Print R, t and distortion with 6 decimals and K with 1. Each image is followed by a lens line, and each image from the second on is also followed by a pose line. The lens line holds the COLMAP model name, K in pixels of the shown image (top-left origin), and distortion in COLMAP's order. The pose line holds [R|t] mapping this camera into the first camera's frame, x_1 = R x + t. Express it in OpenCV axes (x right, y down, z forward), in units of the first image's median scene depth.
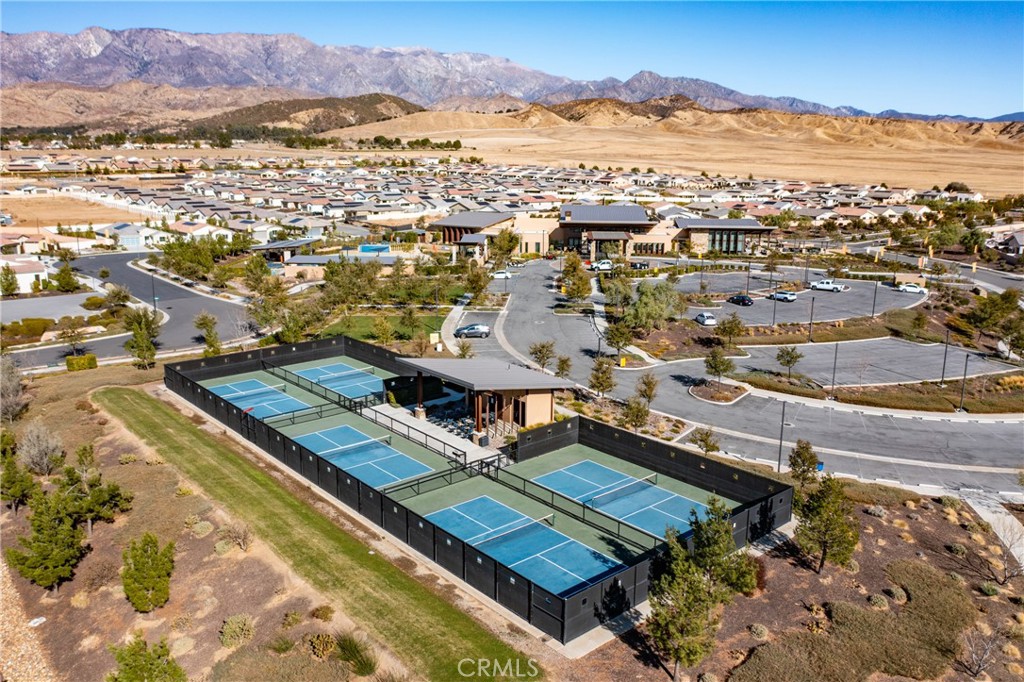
lens RADIAL K [[800.3, 0, 512.0], [0, 800.3, 341.0], [0, 0, 1]] dist [-0.016277, -0.003704]
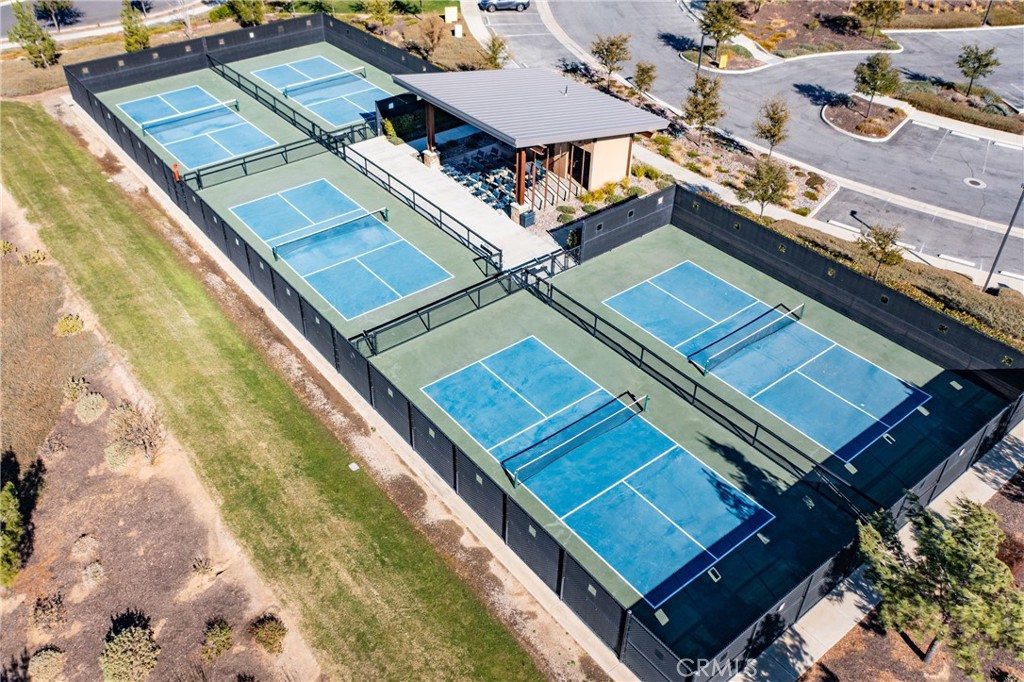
lens RADIAL K [[841.9, 0, 495.3], [0, 841.9, 313.3], [0, 0, 1]] dist [-0.025284, 0.006895]
pose [[0.998775, 0.027887, -0.040880, -0.029441], [-0.009807, 0.921254, 0.388838, -0.068914], [0.048505, -0.387961, 0.920399, 0.311226]]
